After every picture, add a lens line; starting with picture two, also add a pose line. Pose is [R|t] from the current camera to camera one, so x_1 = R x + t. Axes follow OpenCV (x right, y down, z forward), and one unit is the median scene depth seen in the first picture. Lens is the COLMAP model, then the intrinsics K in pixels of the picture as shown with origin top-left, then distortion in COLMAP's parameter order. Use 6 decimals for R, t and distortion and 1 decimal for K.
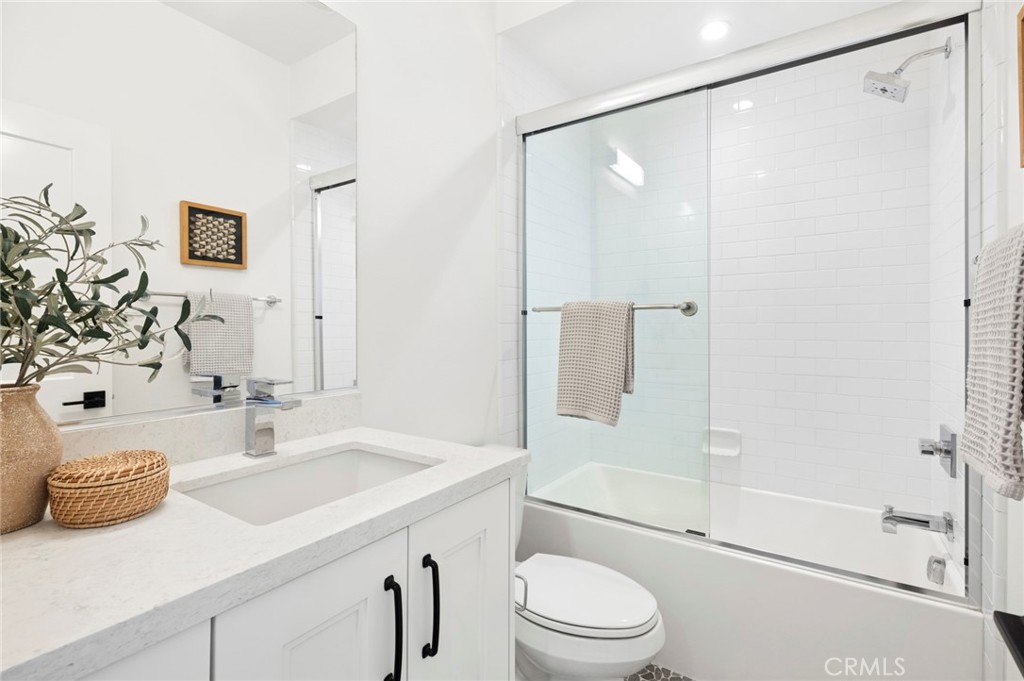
lens RADIAL K [[475.8, 0, 512.3], [0, 475.8, 334.8], [0, 0, 1]] dist [0.005122, -0.002641]
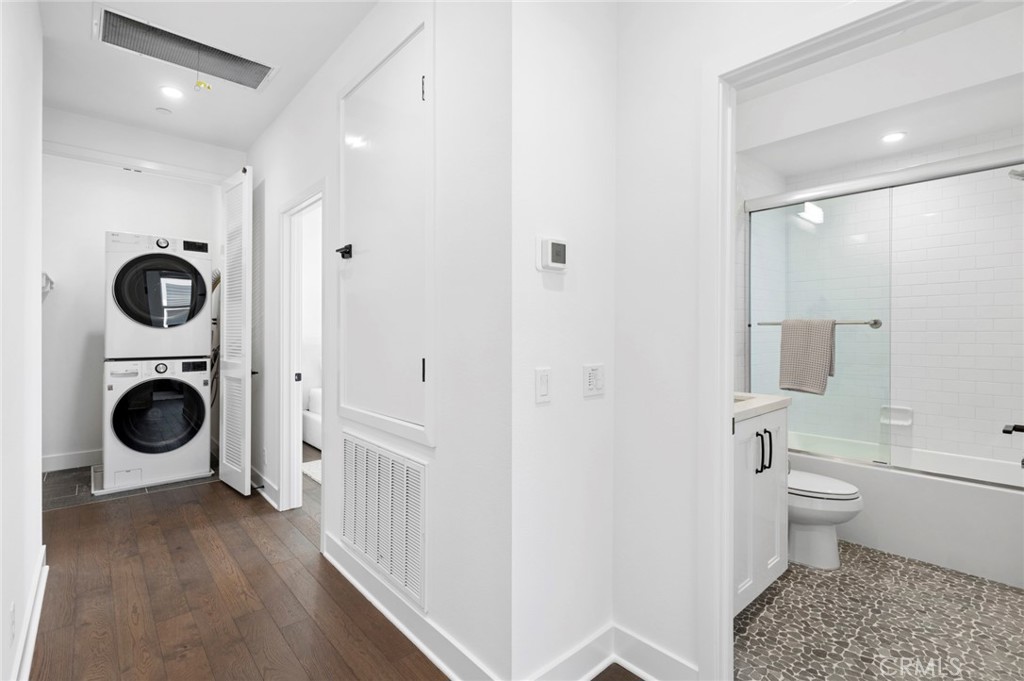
lens RADIAL K [[475.8, 0, 511.9], [0, 475.8, 339.3], [0, 0, 1]] dist [0.005122, -0.002641]
pose [[0.969080, 0.002787, -0.246729, -0.358572], [-0.002566, 0.999996, 0.001220, -0.001421], [0.246731, -0.000549, 0.969084, -0.734930]]
